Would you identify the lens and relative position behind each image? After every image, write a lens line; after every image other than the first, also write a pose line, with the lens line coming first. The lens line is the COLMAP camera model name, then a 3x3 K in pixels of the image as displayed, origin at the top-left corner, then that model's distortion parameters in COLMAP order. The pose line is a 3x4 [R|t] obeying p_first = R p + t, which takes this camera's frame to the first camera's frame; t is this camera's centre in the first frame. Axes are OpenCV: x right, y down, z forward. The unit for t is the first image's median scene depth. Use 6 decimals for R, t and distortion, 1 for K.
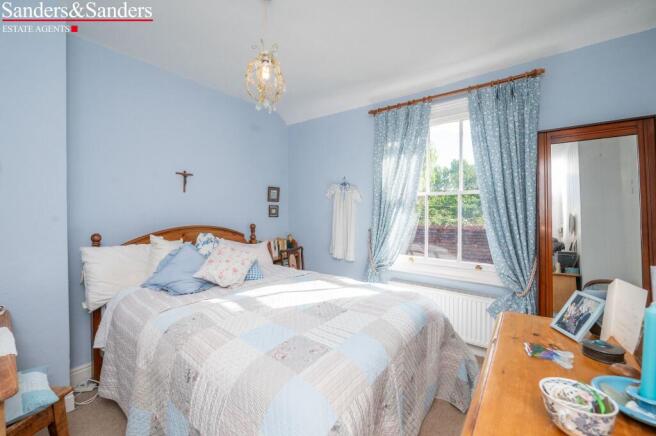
lens RADIAL K [[264.3, 0, 323.5], [0, 264.3, 209.0], [0, 0, 1]] dist [-0.000276, 0.000002]
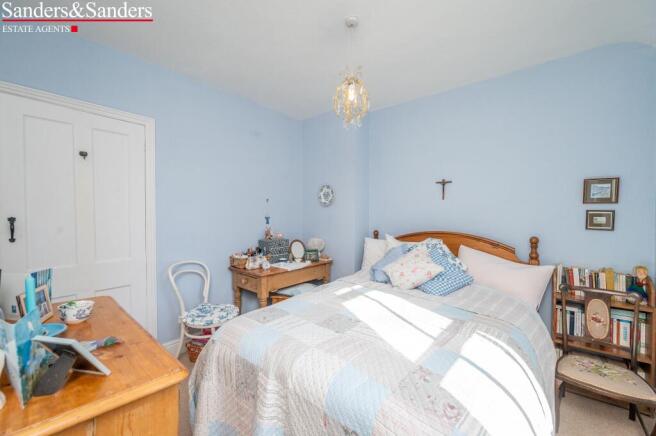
lens RADIAL K [[264.2, 0, 328.0], [0, 264.2, 221.2], [0, 0, 1]] dist [-0.002874, 0.000007]
pose [[-0.026304, 0.033966, -0.999077, 0.570963], [0.000653, 0.999423, 0.033961, -0.013176], [0.999654, 0.000240, -0.026311, 0.582500]]
